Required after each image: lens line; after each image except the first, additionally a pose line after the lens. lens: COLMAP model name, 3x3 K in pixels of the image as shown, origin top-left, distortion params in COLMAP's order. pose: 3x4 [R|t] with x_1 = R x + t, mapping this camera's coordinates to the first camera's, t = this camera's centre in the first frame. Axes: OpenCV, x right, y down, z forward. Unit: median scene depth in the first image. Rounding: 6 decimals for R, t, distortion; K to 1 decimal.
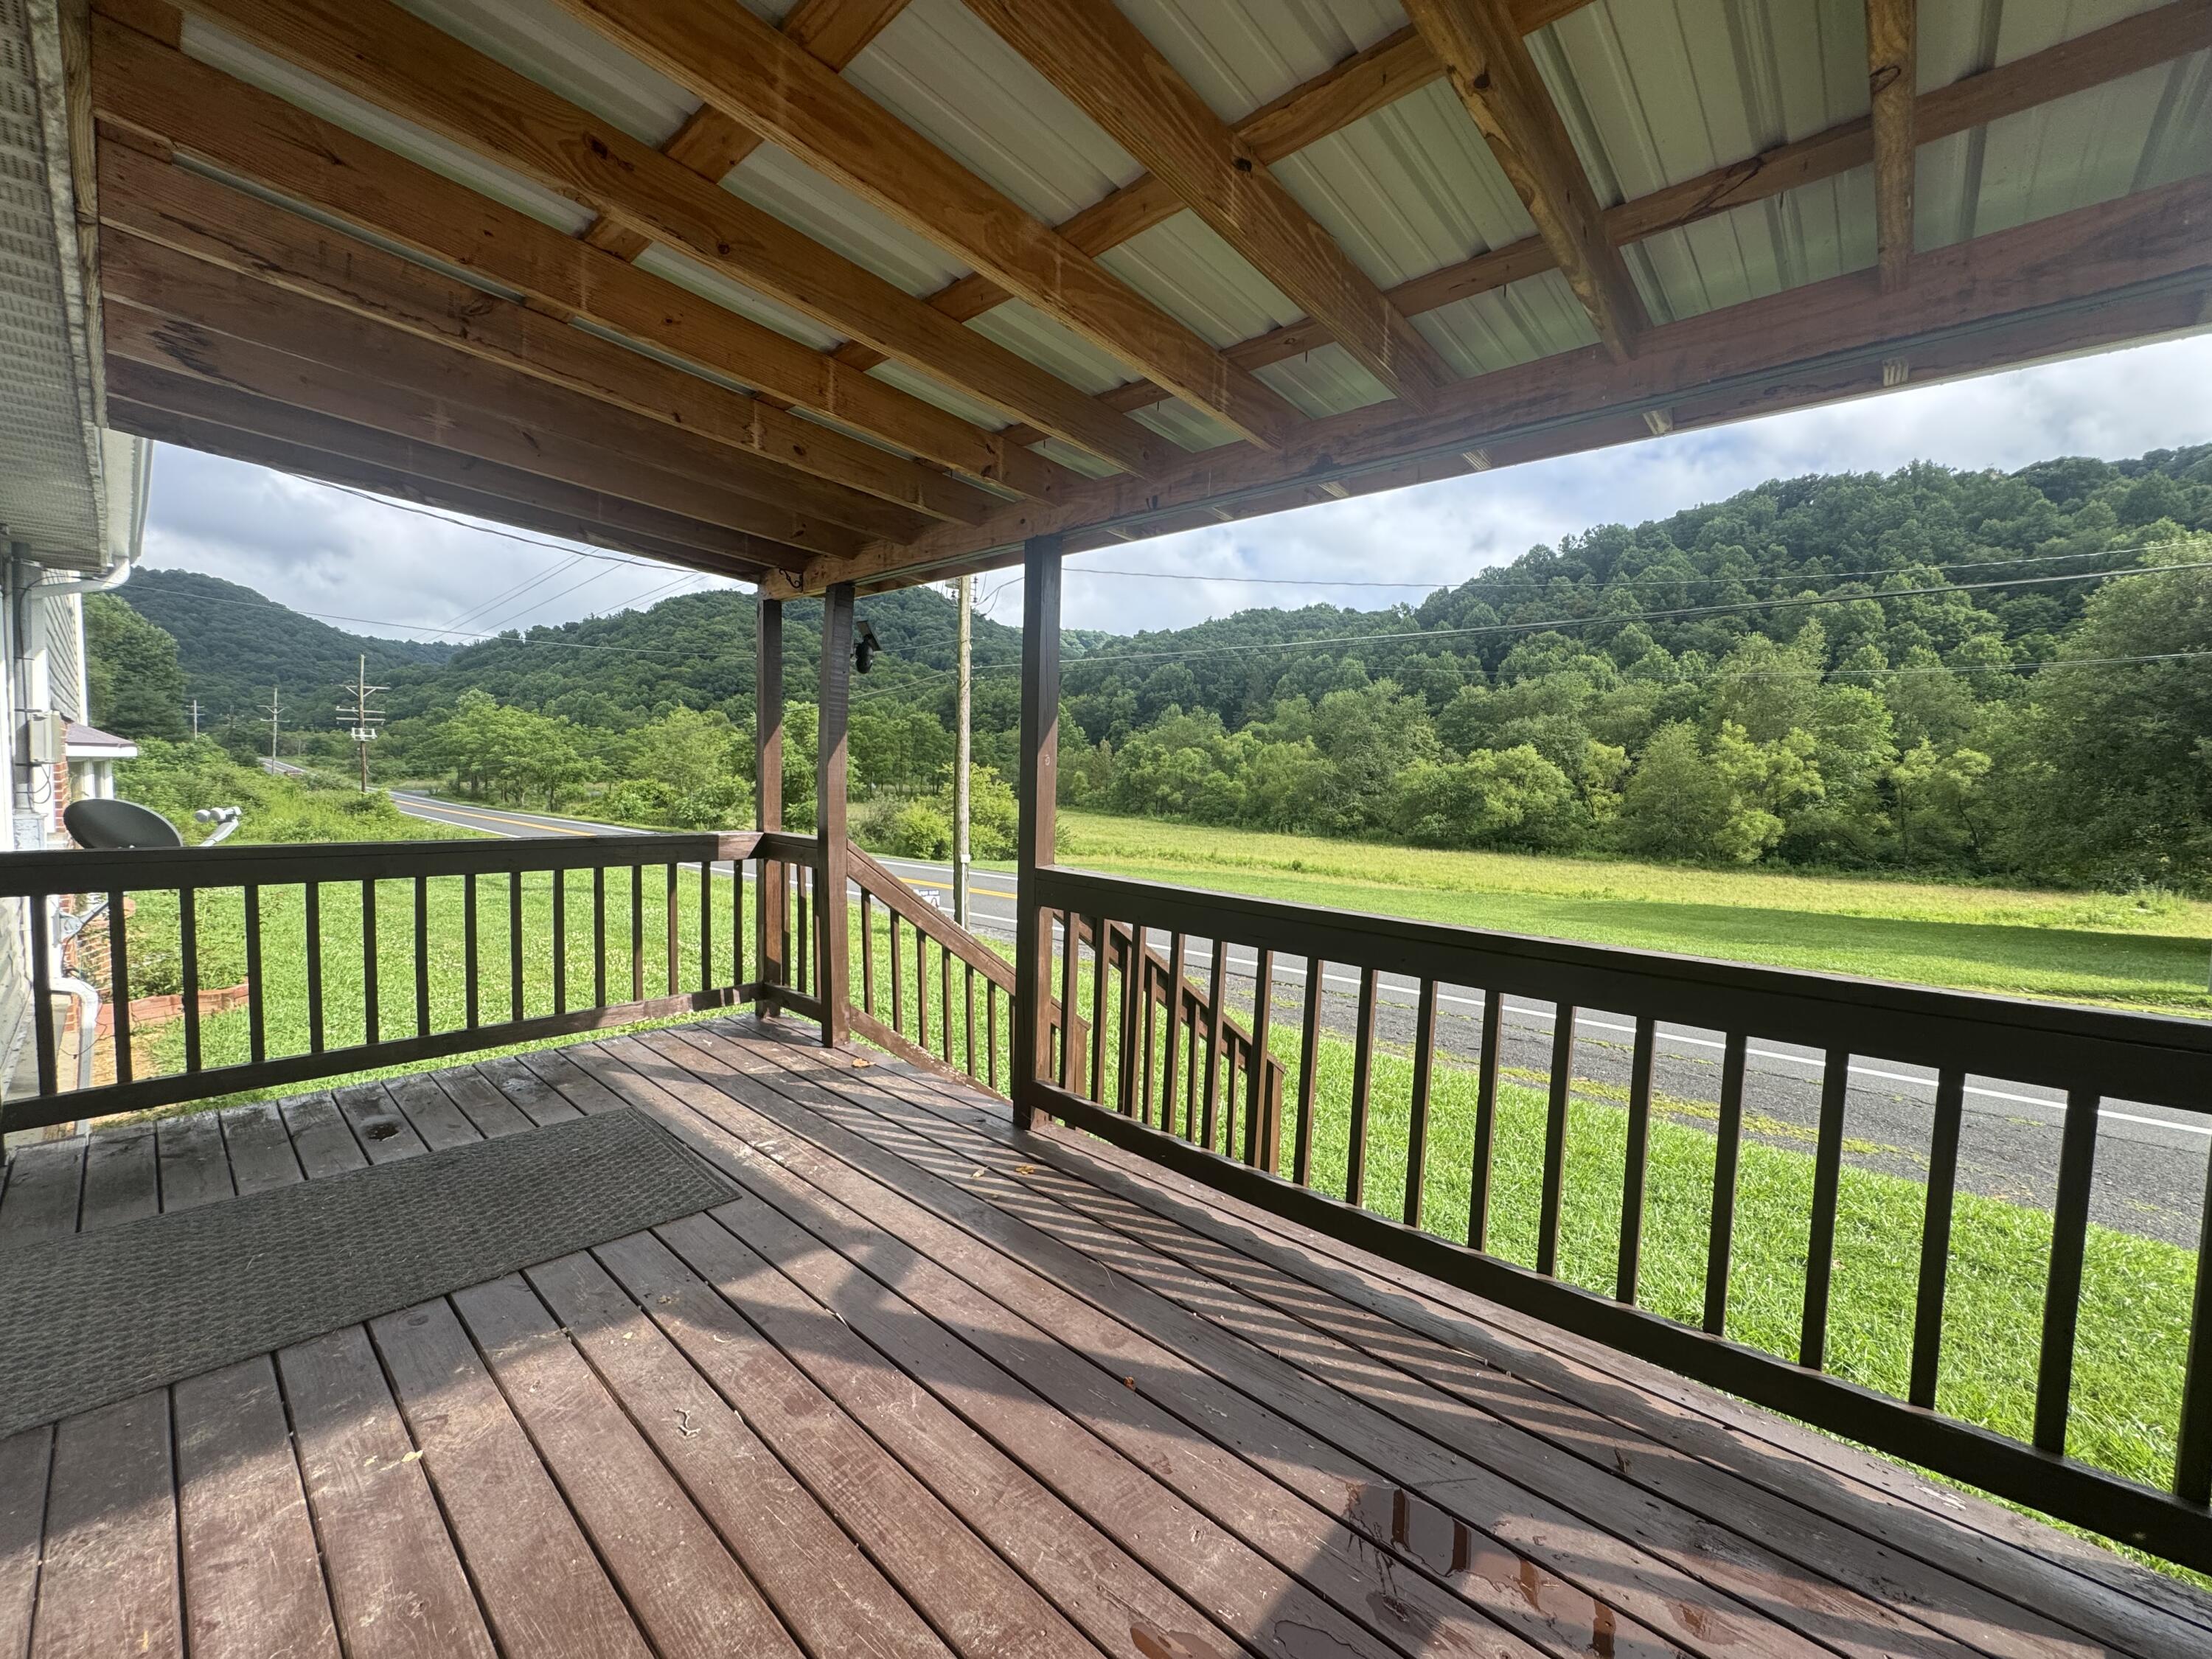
lens RADIAL K [[882.2, 0, 1104.4], [0, 882.2, 832.0], [0, 0, 1]] dist [-0.001840, 0.000247]
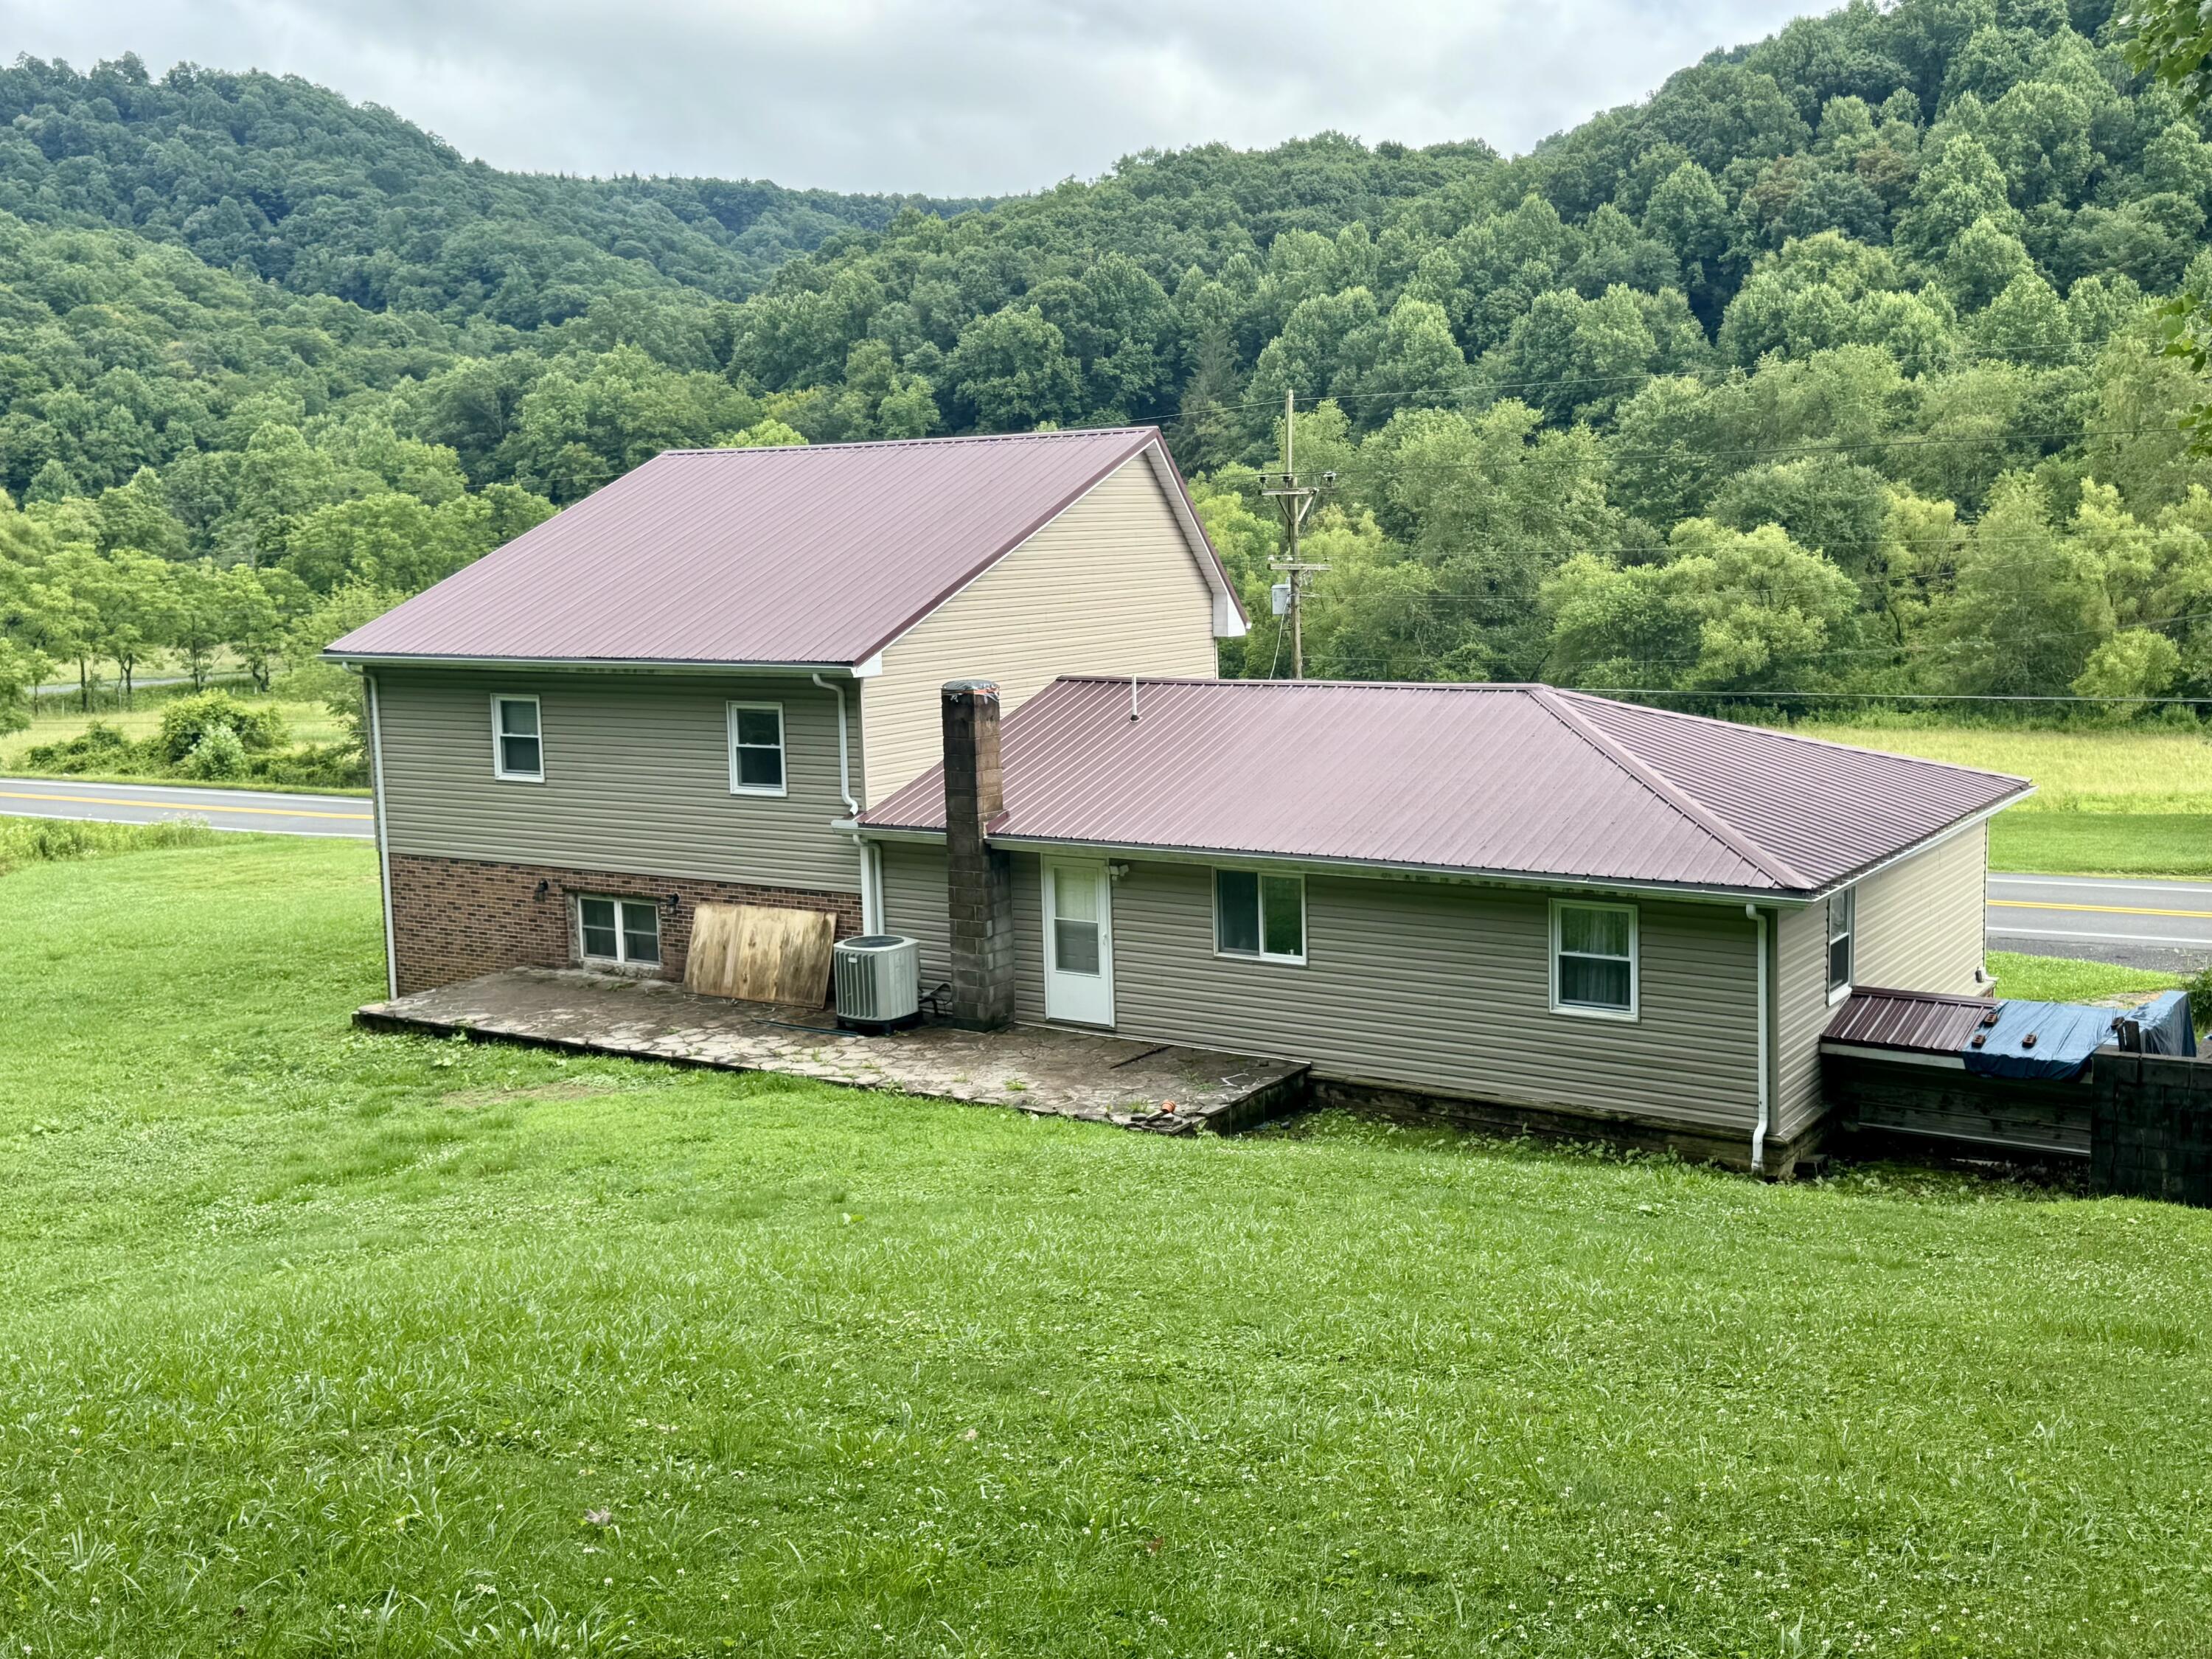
lens RADIAL K [[2246.1, 0, 1121.4], [0, 2246.1, 806.9], [0, 0, 1]] dist [0.193714, -0.434113]
pose [[0.986639, -0.069501, 0.147356, -0.123117], [0.061004, 0.996246, 0.061428, -0.029242], [-0.151072, -0.051618, 0.987174, -0.300303]]
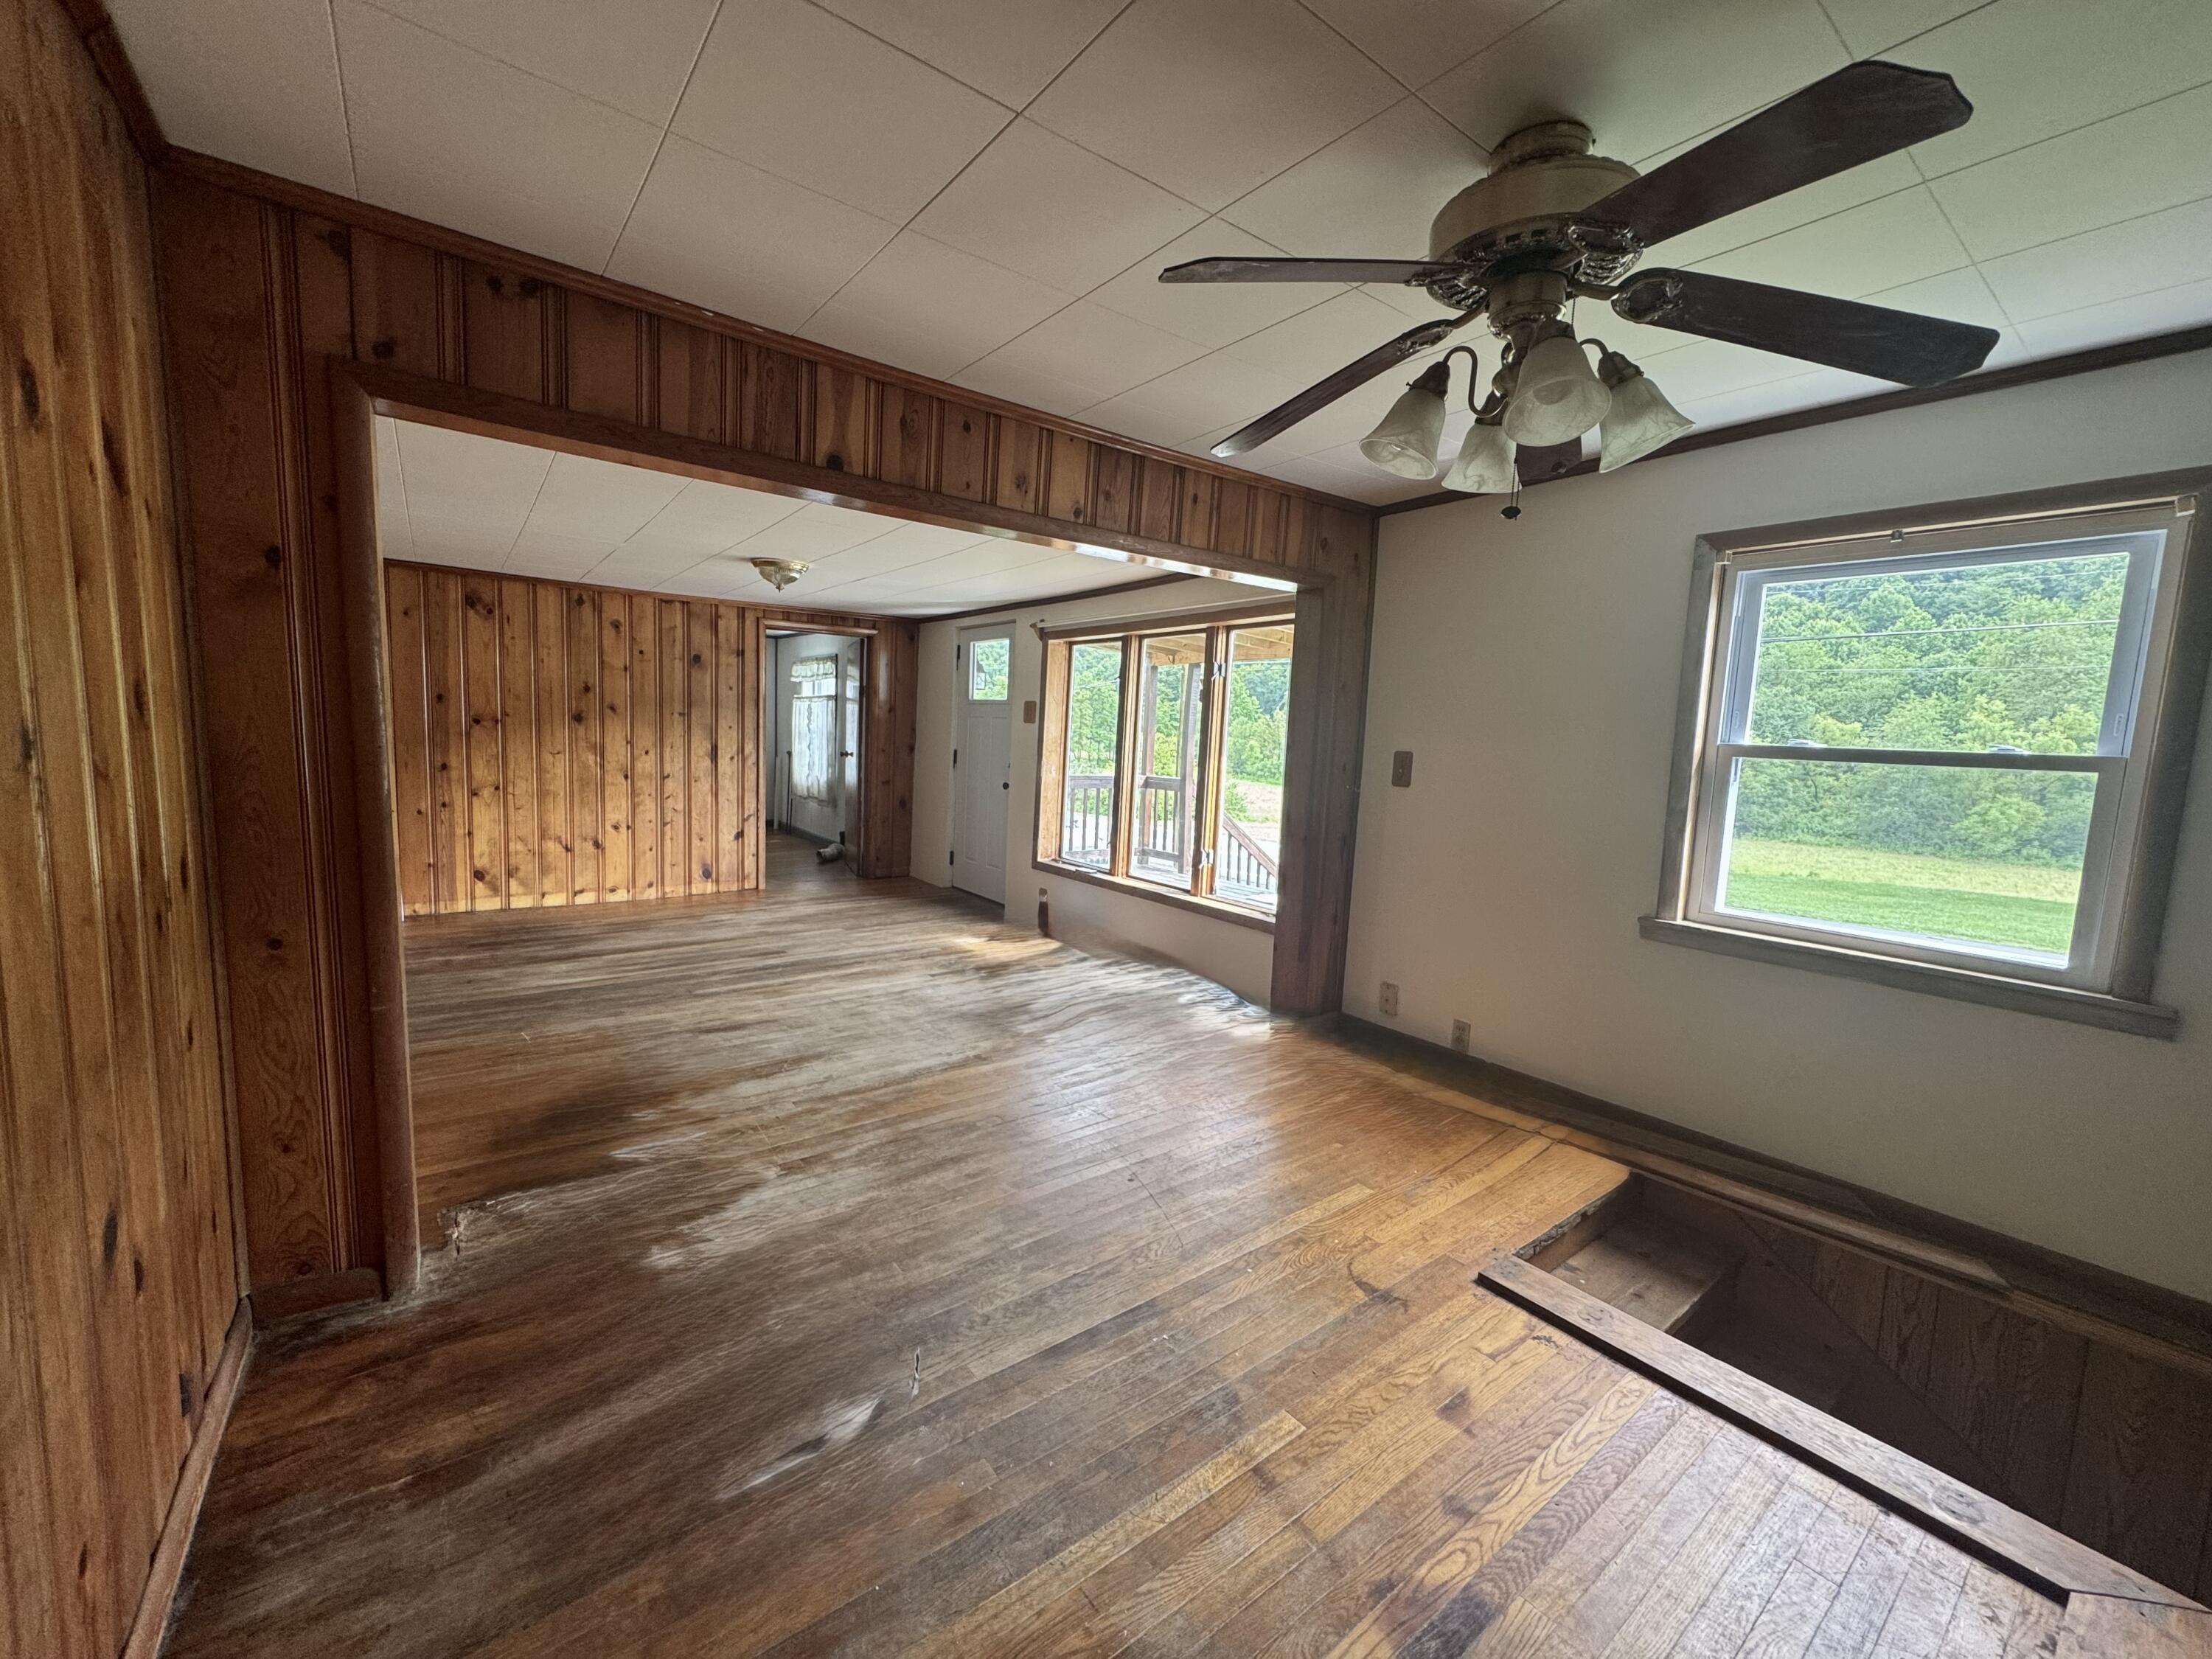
lens RADIAL K [[882.2, 0, 1104.4], [0, 882.2, 832.0], [0, 0, 1]] dist [-0.001840, 0.000247]
pose [[0.981884, 0.034122, -0.186388, -0.003319], [-0.027480, 0.998896, 0.038104, 0.002235], [0.187482, -0.032292, 0.981737, -0.043058]]
